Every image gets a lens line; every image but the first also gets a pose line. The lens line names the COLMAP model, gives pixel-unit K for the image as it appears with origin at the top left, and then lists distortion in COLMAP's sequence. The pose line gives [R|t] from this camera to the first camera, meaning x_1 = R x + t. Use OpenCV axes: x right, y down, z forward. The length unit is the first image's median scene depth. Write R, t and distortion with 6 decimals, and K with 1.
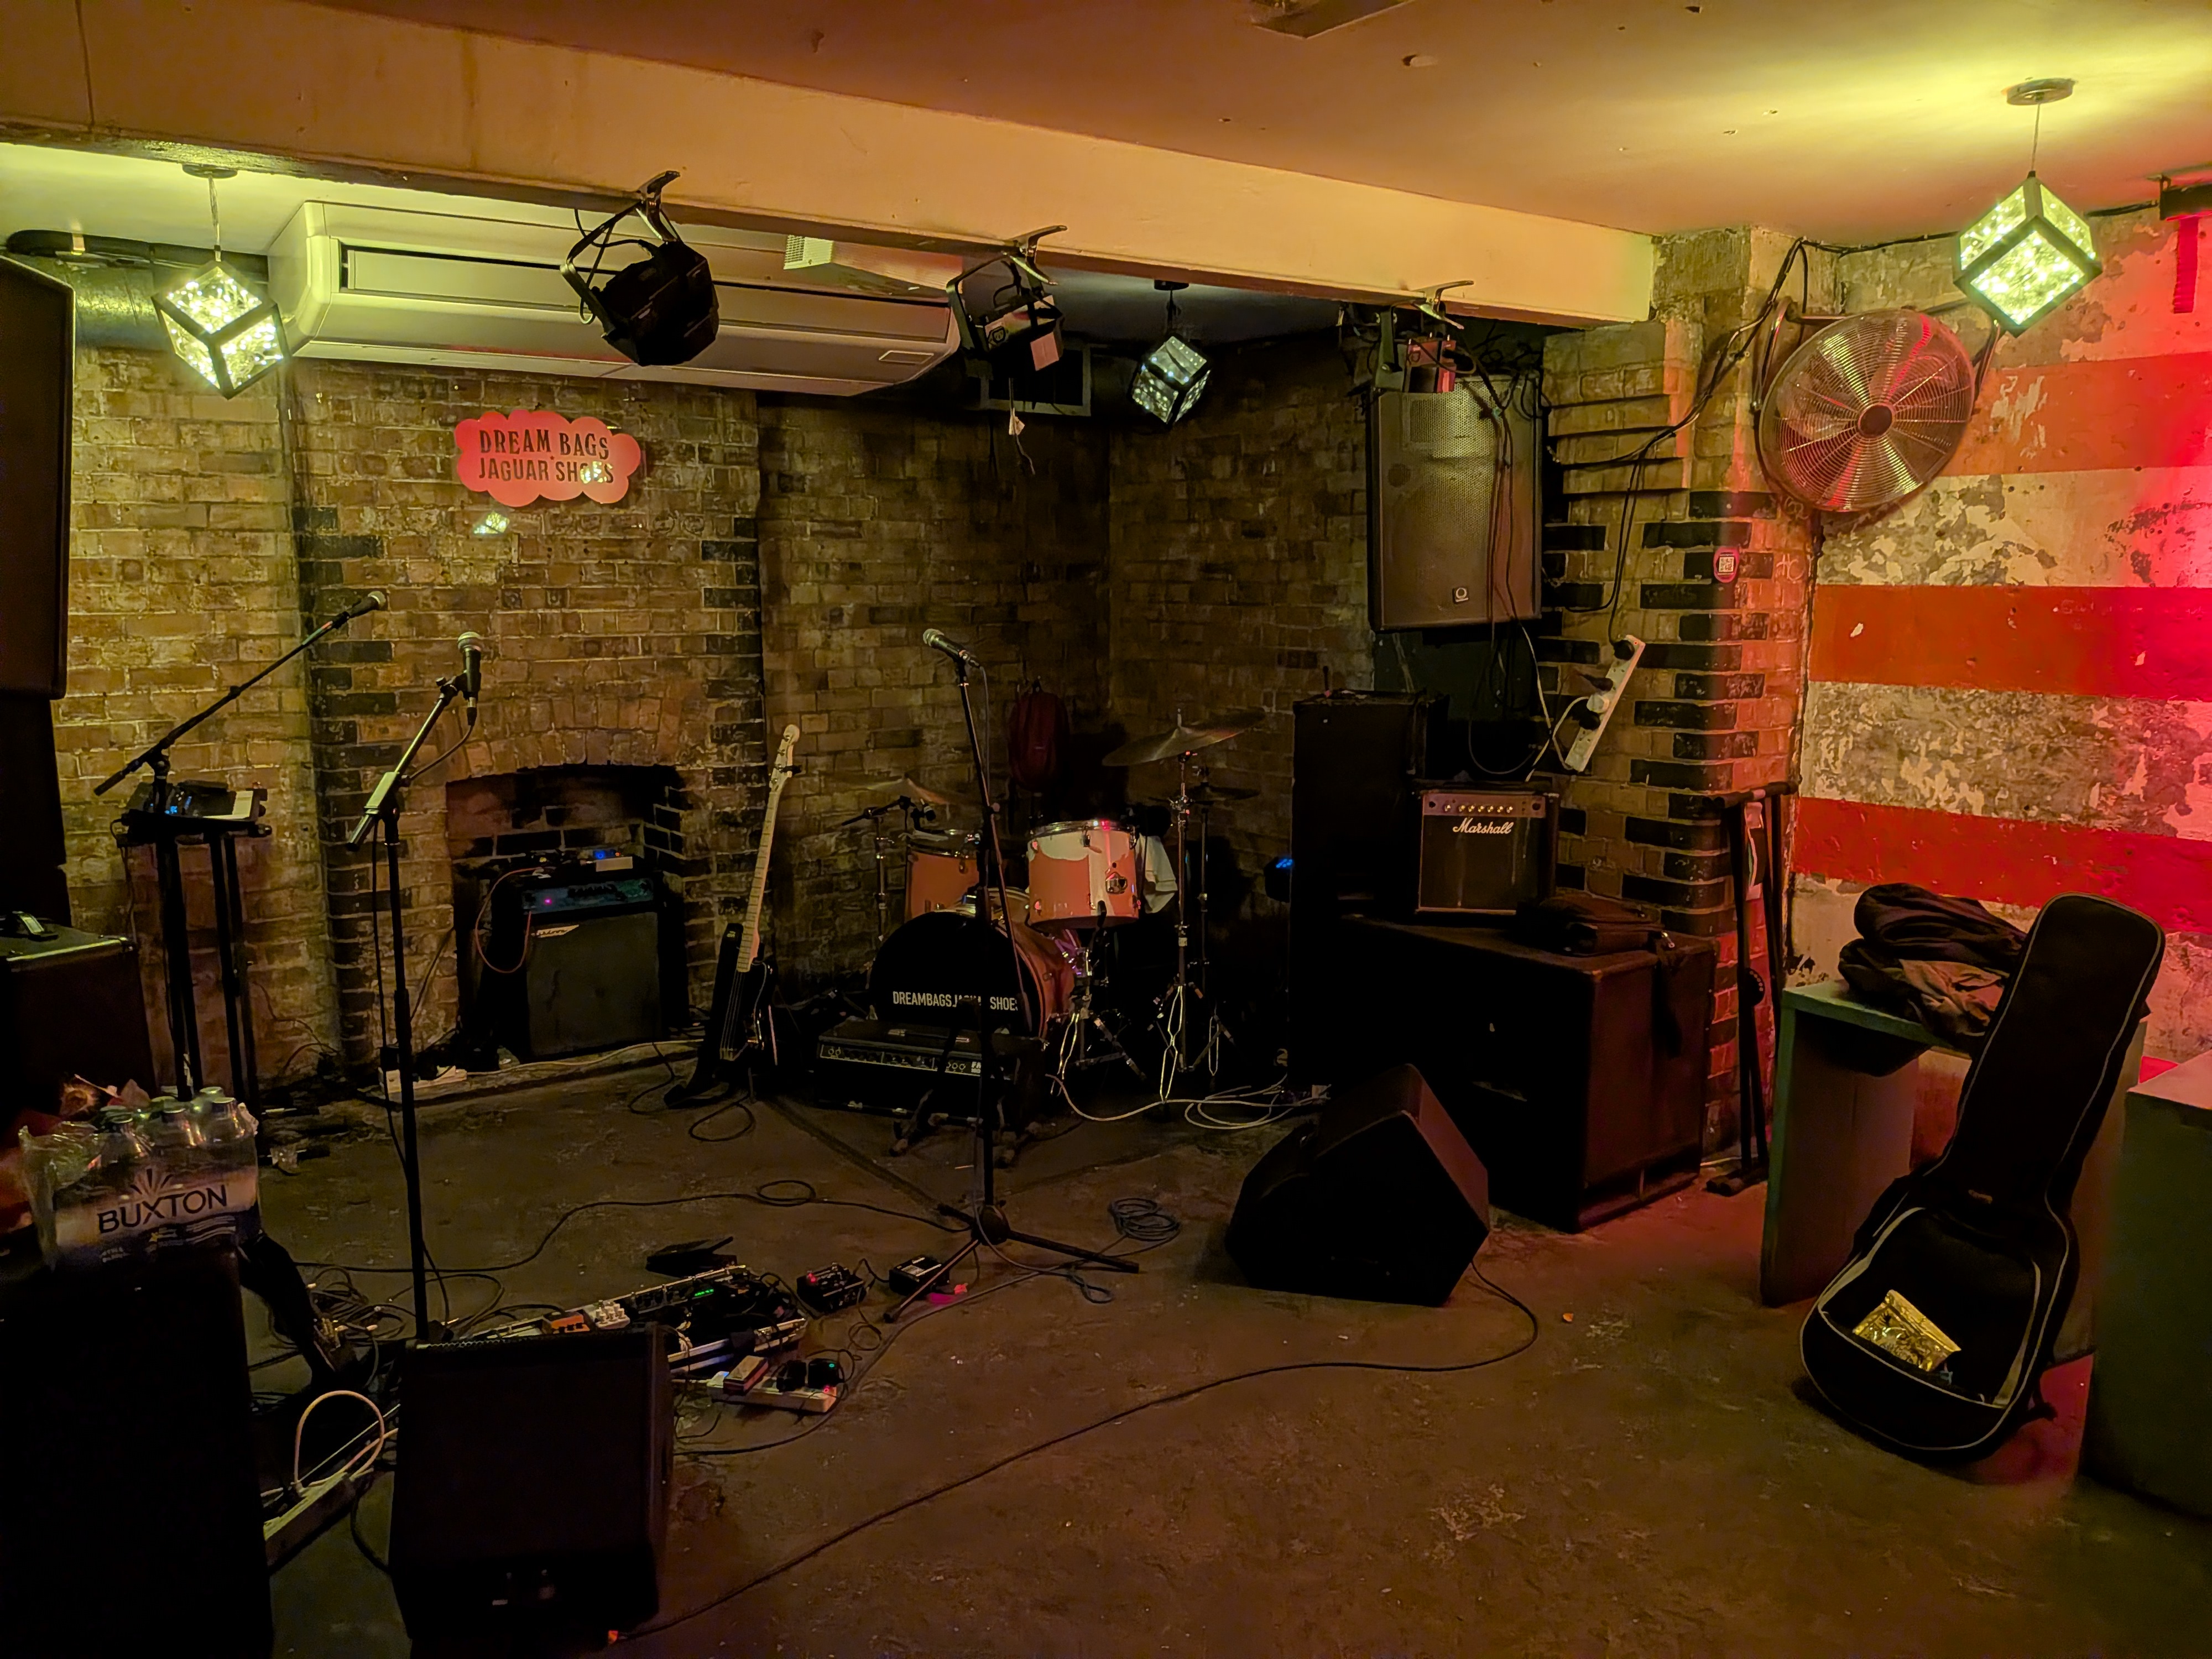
lens RADIAL K [[1597.3, 0, 1086.1], [0, 1597.3, 864.1], [0, 0, 1]] dist [0.043291, -0.063875]
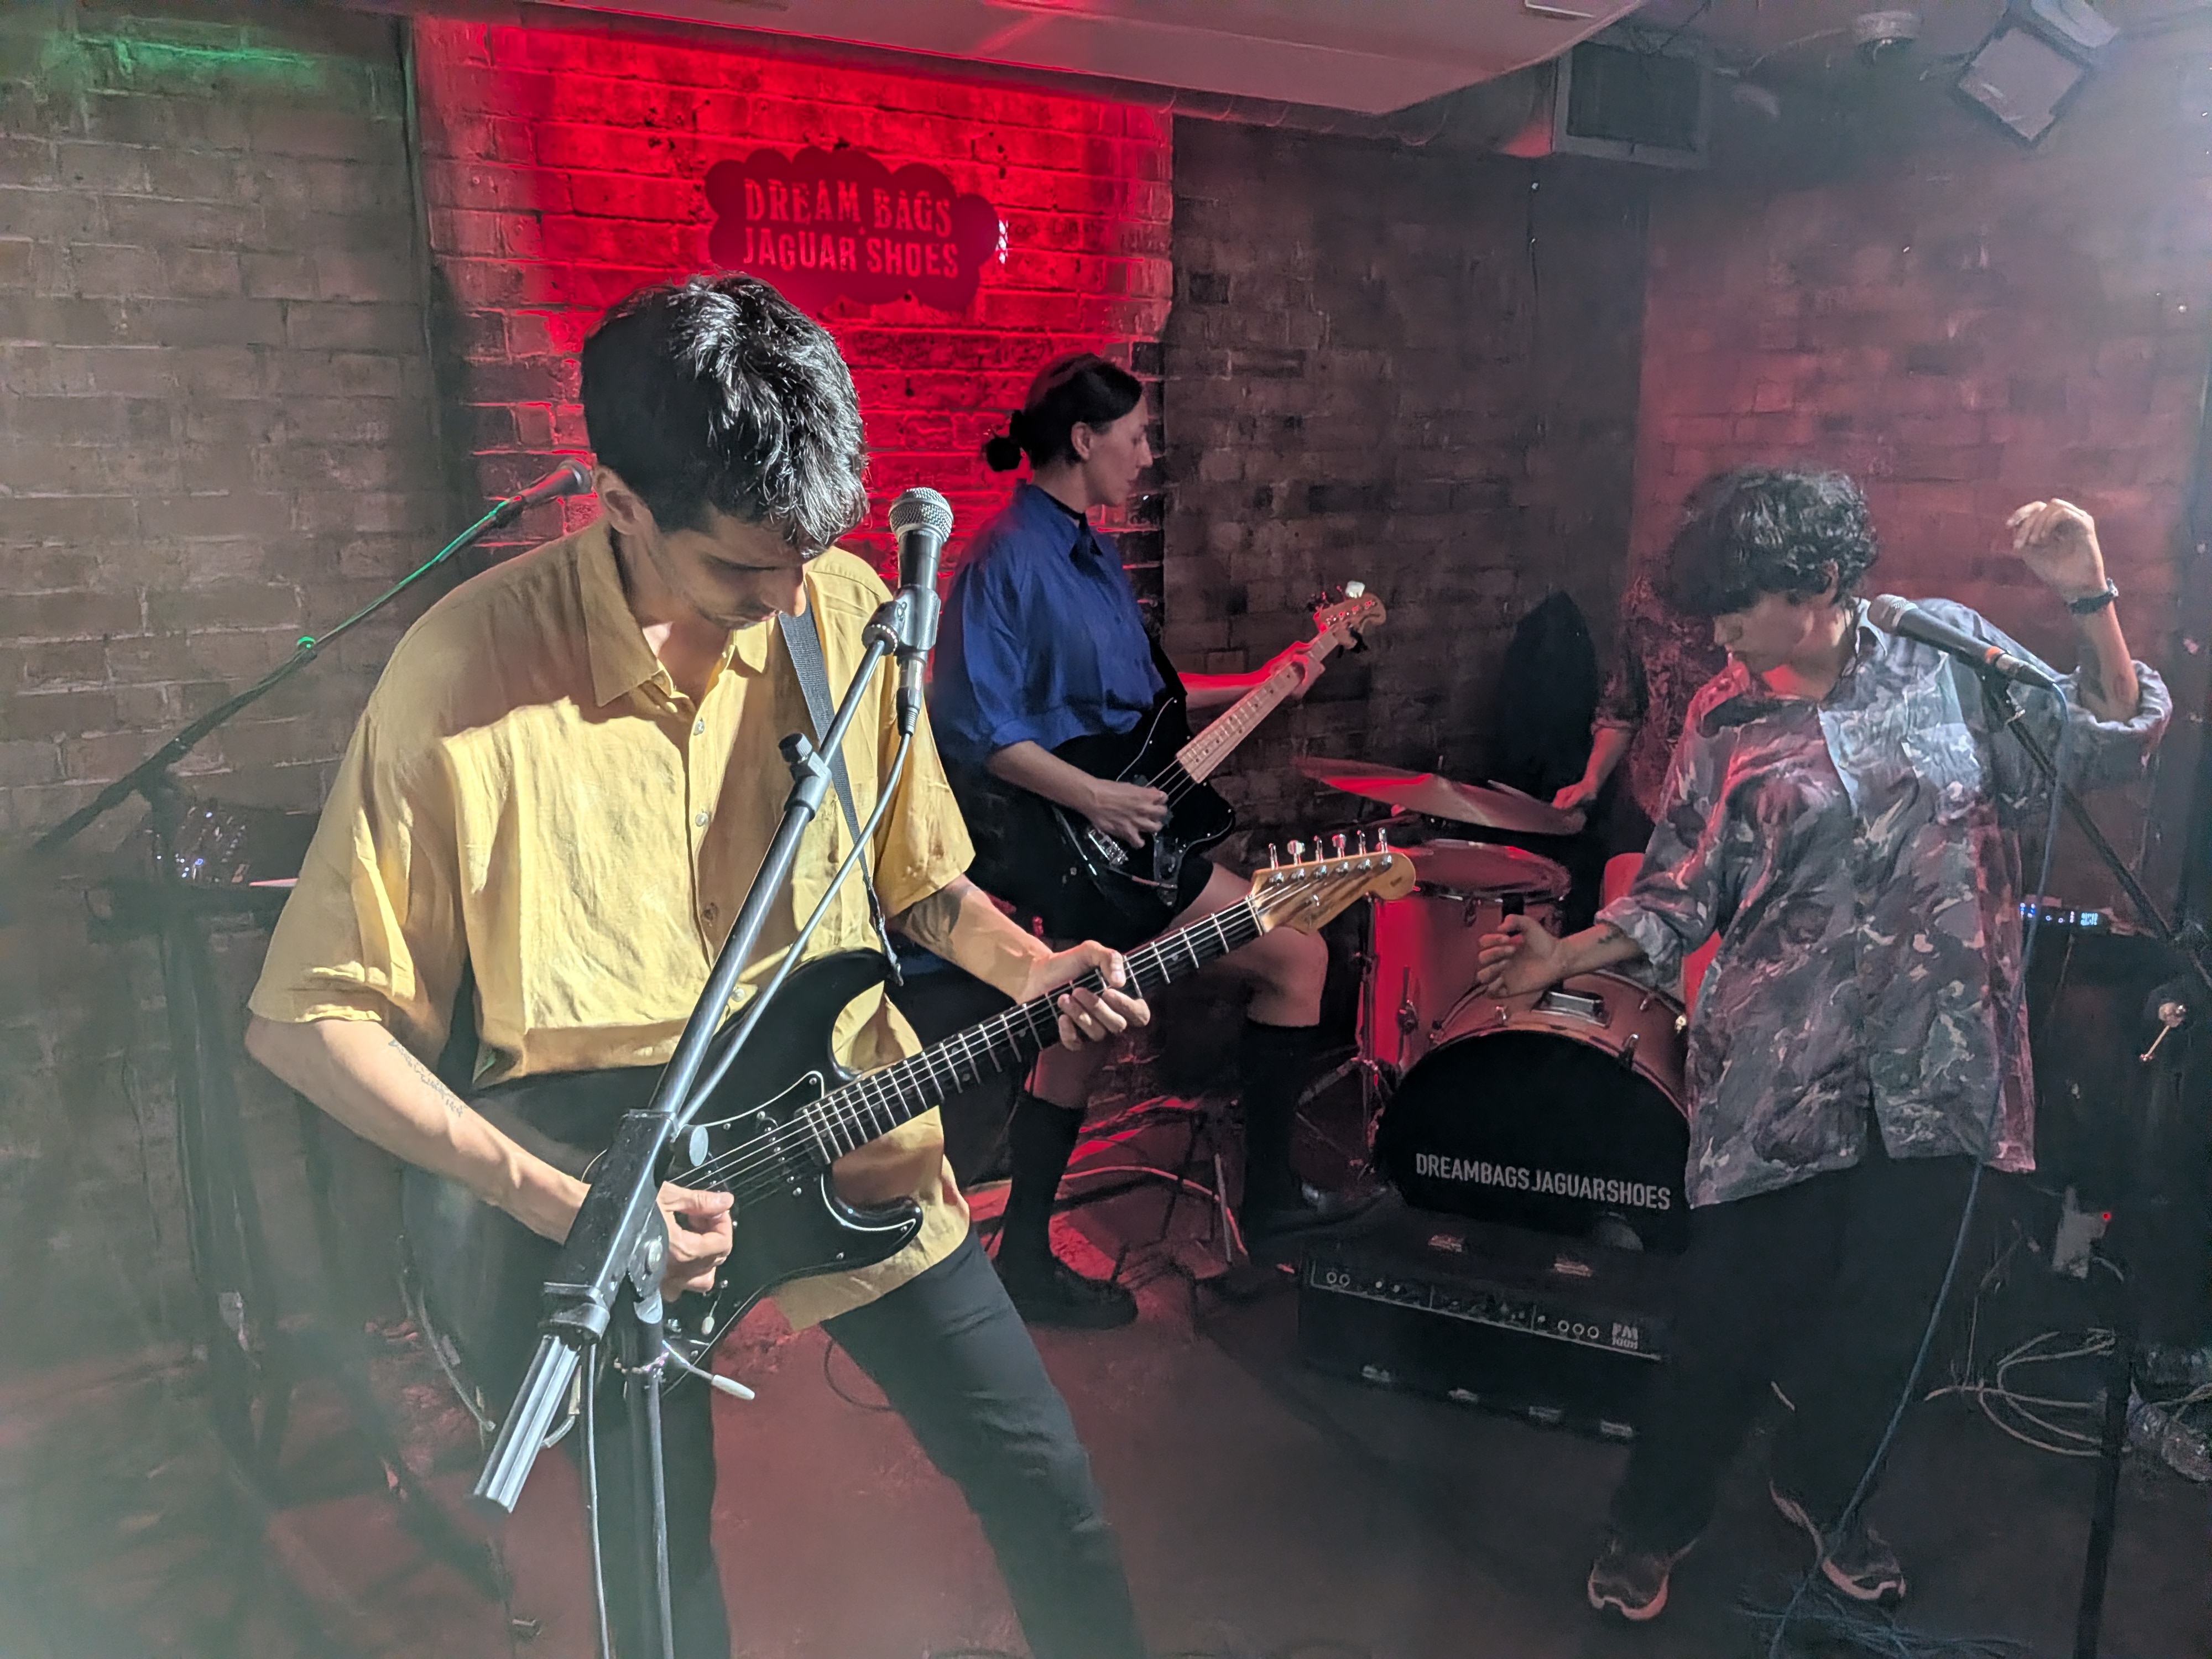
lens RADIAL K [[1597.3, 0, 1158.6], [0, 1597.3, 793.8], [0, 0, 1]] dist [0.043291, -0.063875]
pose [[0.998269, 0.014545, -0.056991, -0.181680], [-0.012693, 0.999383, 0.032735, -0.065657], [0.057432, -0.031955, 0.997838, 0.401998]]
